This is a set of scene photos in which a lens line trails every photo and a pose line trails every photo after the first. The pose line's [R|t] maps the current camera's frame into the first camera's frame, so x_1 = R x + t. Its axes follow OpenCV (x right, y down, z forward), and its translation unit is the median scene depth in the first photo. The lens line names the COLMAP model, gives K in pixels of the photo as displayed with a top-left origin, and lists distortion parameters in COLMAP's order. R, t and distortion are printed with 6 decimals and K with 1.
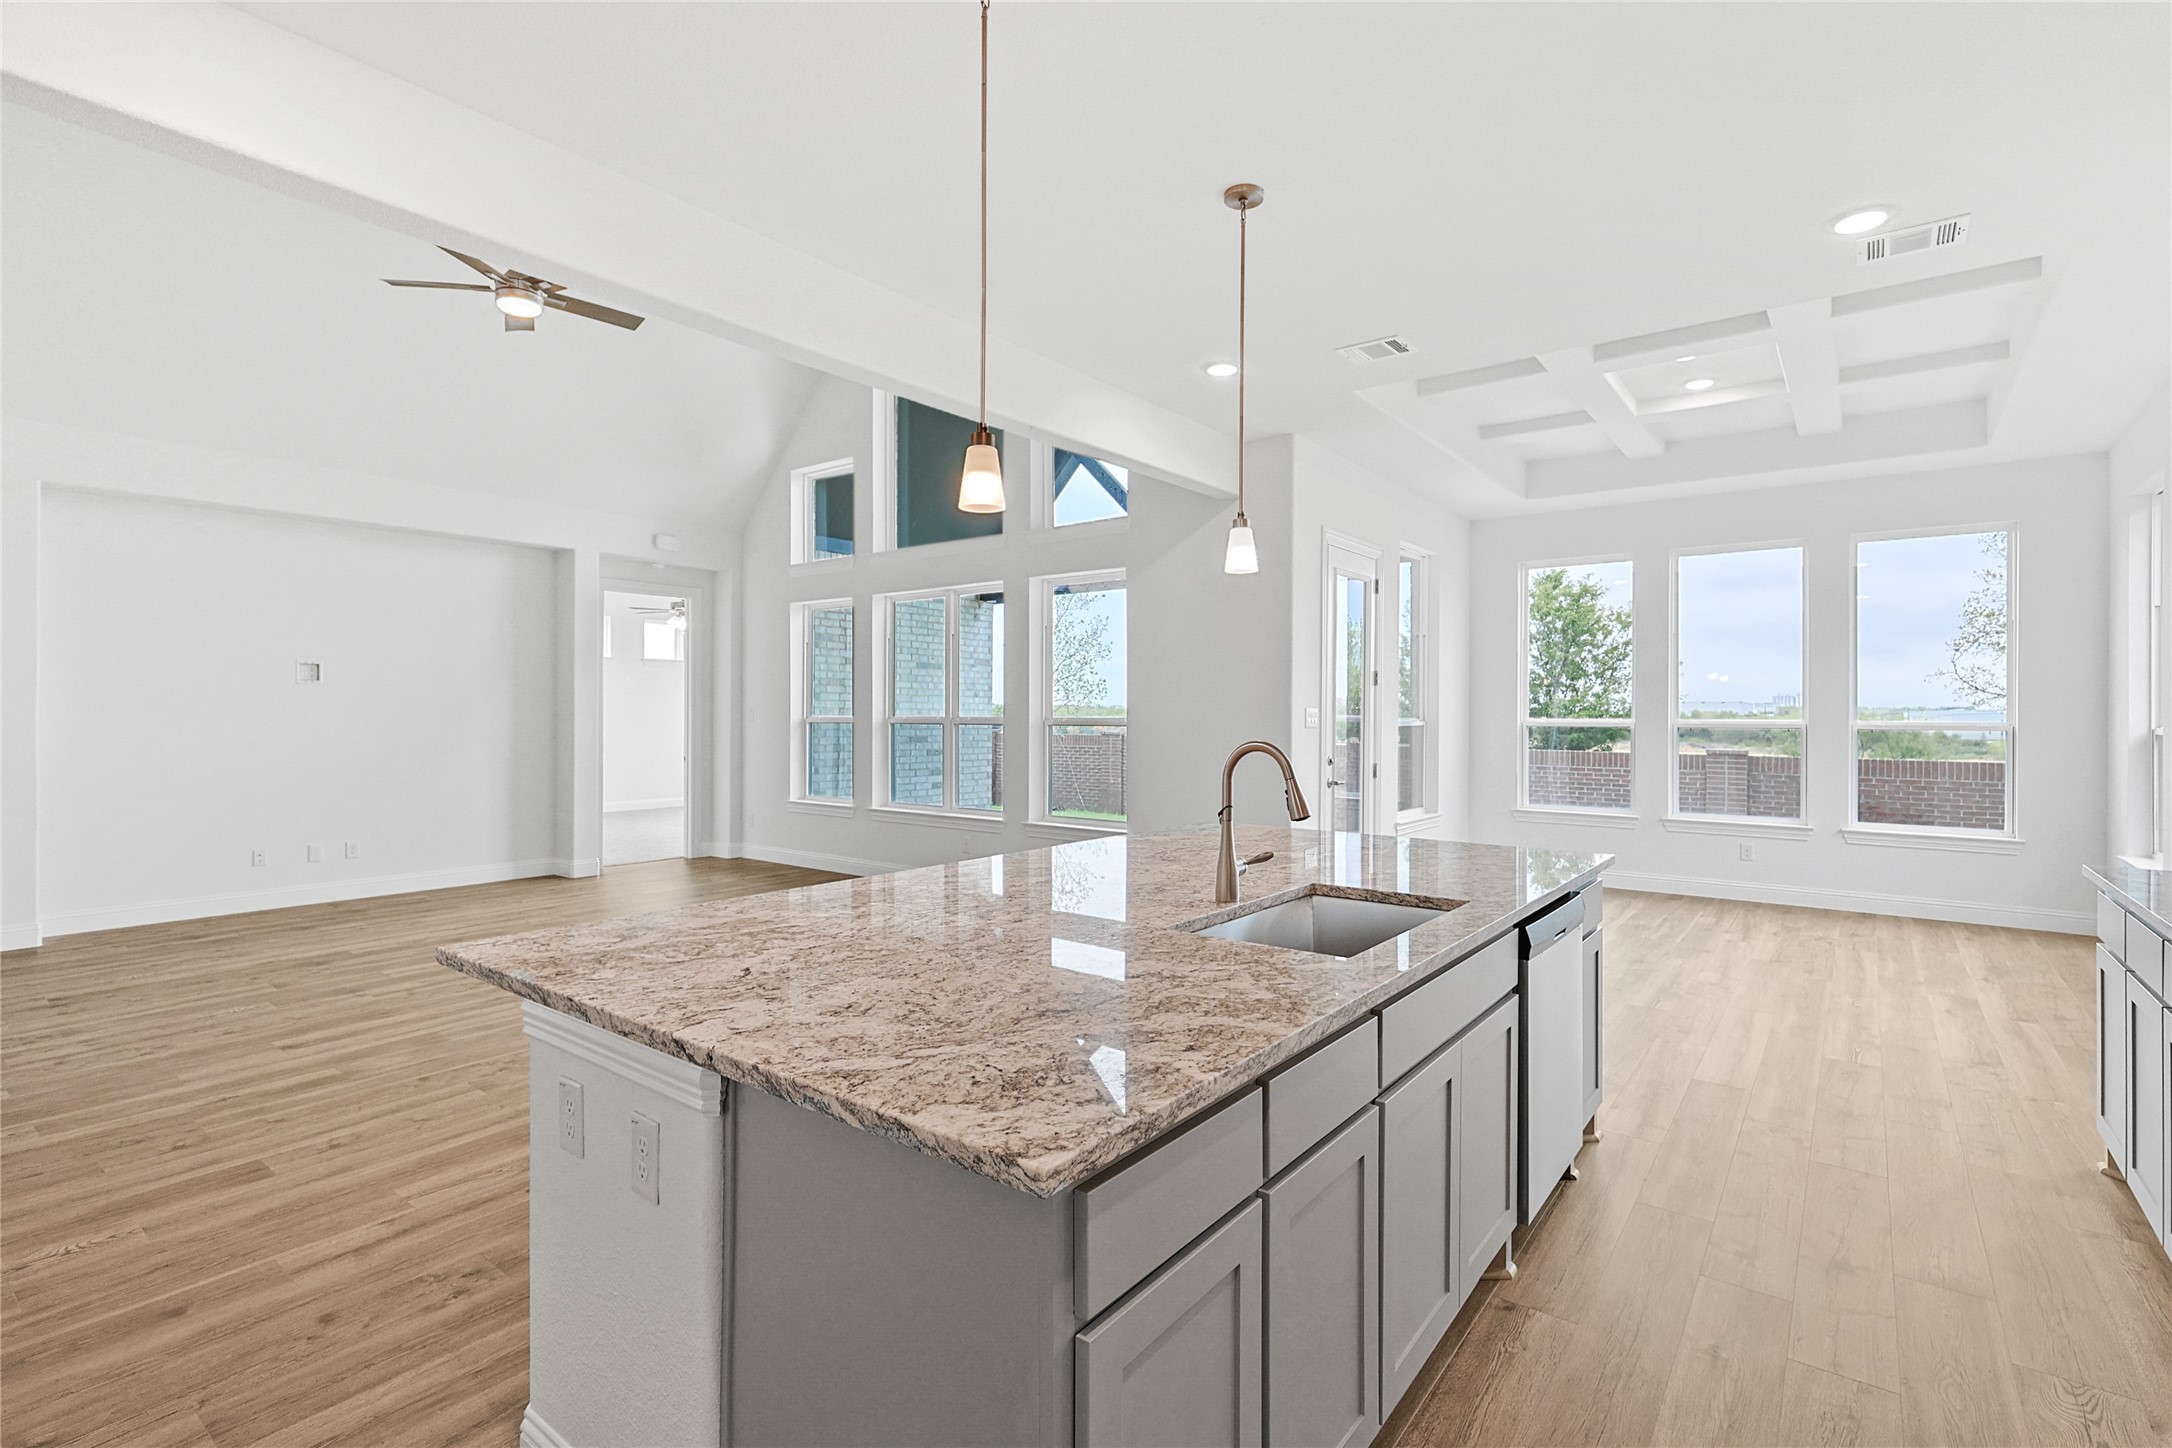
lens RADIAL K [[1026.8, 0, 1131.7], [0, 1026.8, 706.7], [0, 0, 1]] dist [0.009847, -0.002680]
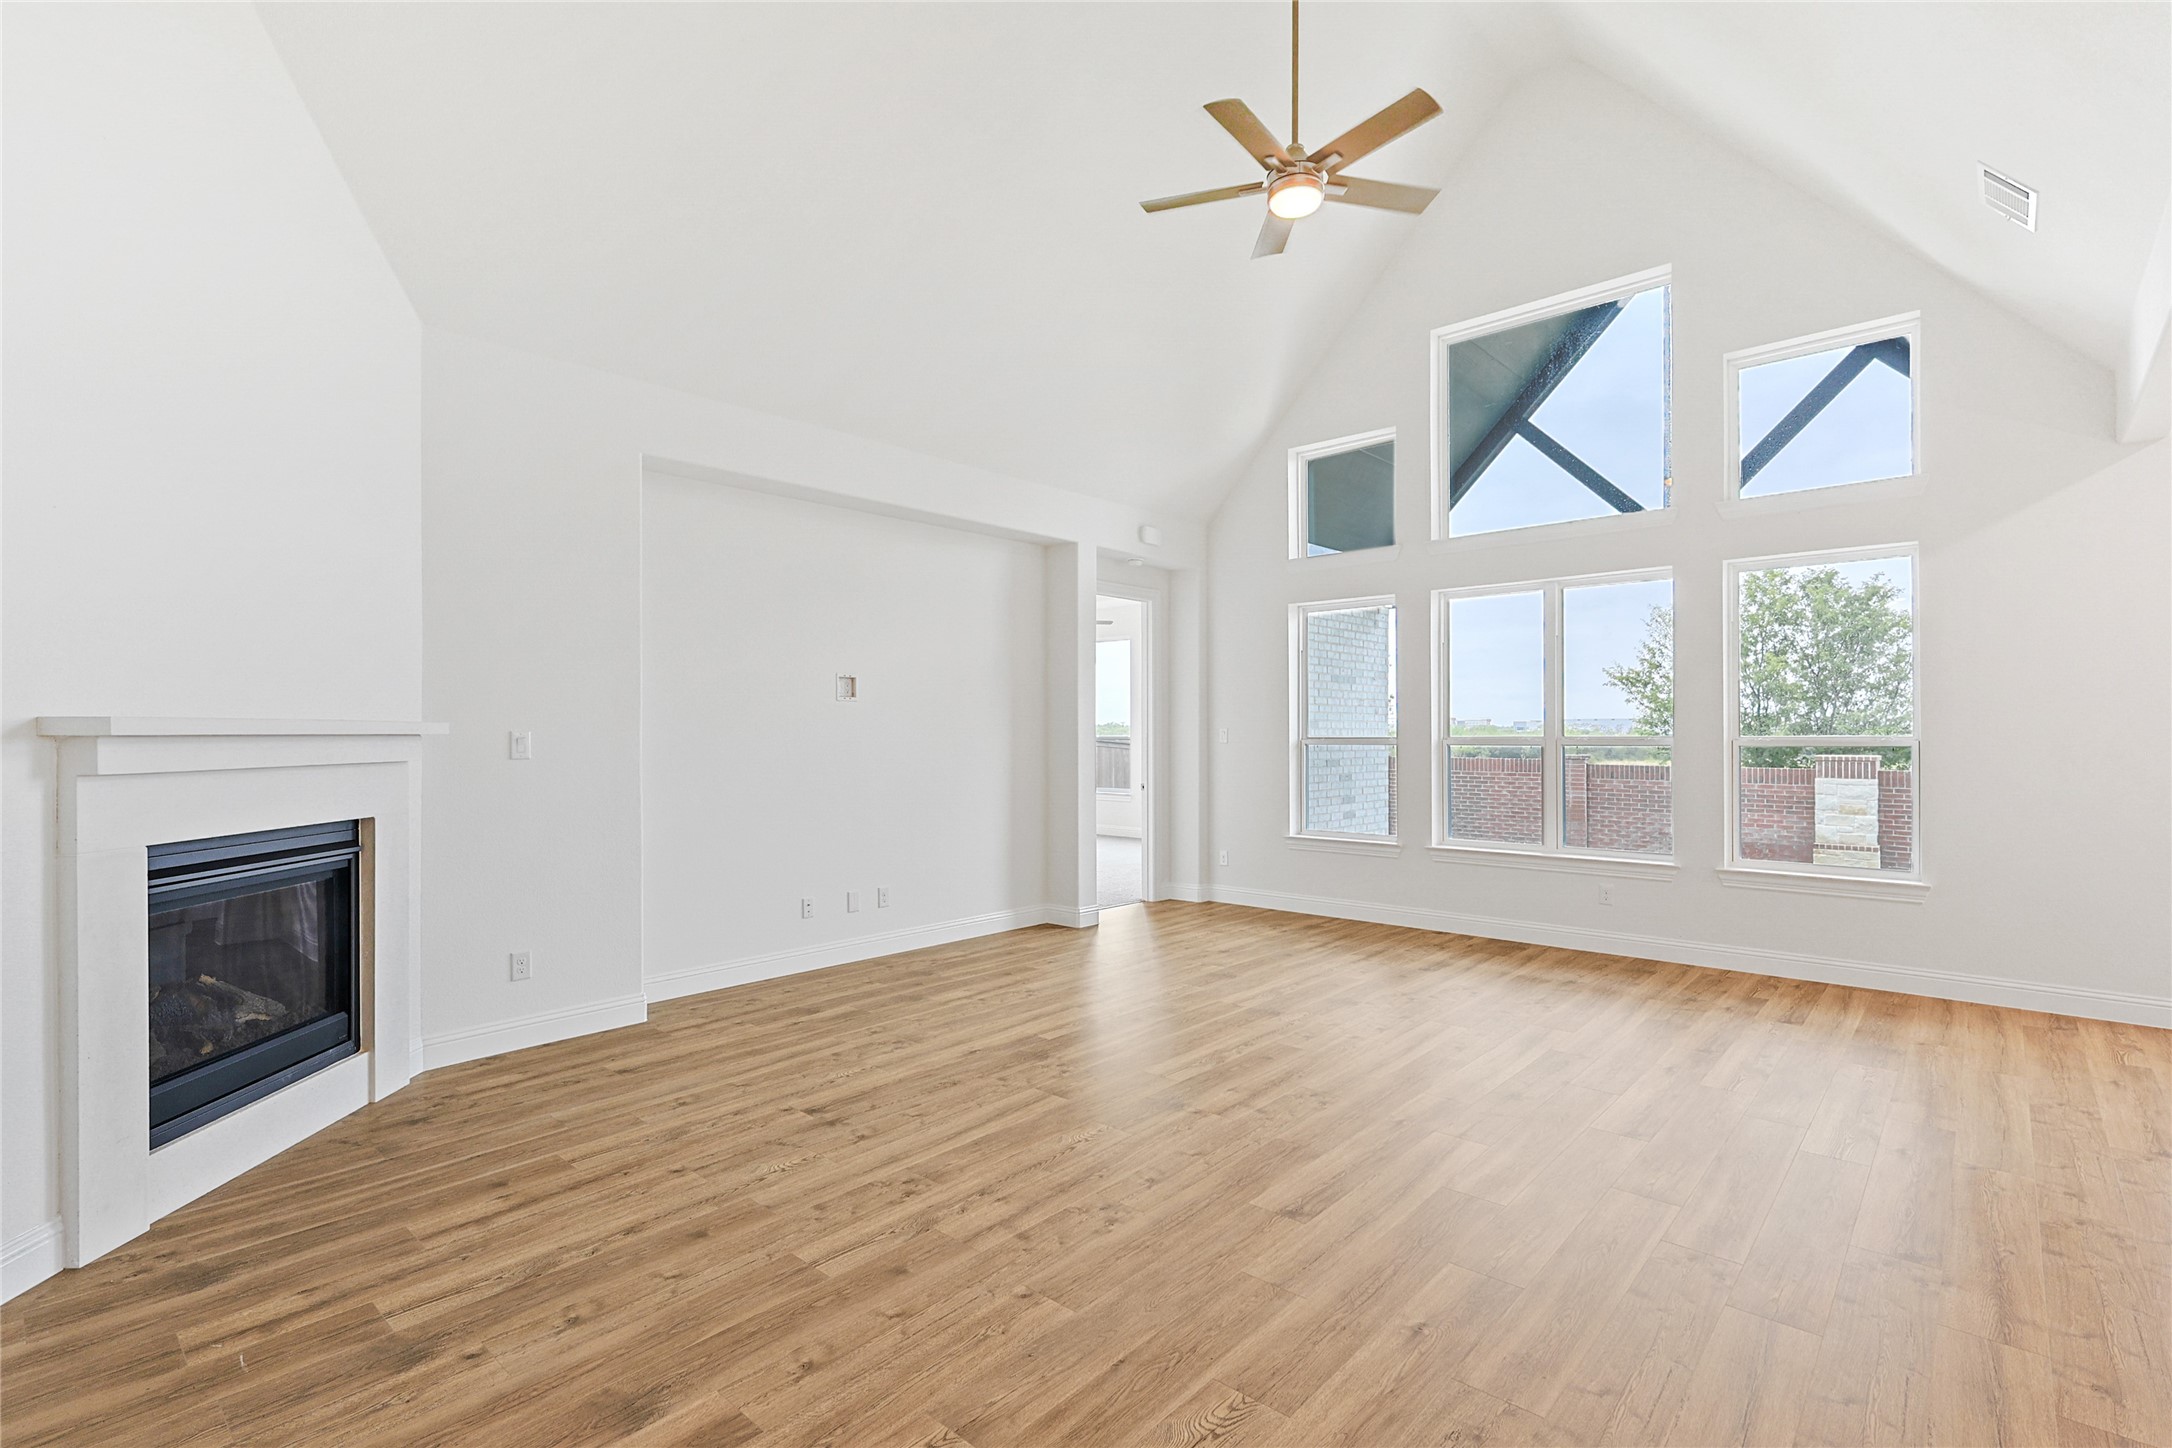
lens RADIAL K [[1026.8, 0, 1120.9], [0, 1026.8, 732.6], [0, 0, 1]] dist [0.009847, -0.002680]
pose [[0.997671, -0.007173, -0.067825, -0.396952], [0.007587, 0.999954, 0.005835, -0.000227], [0.067780, -0.006336, 0.997680, 0.134950]]
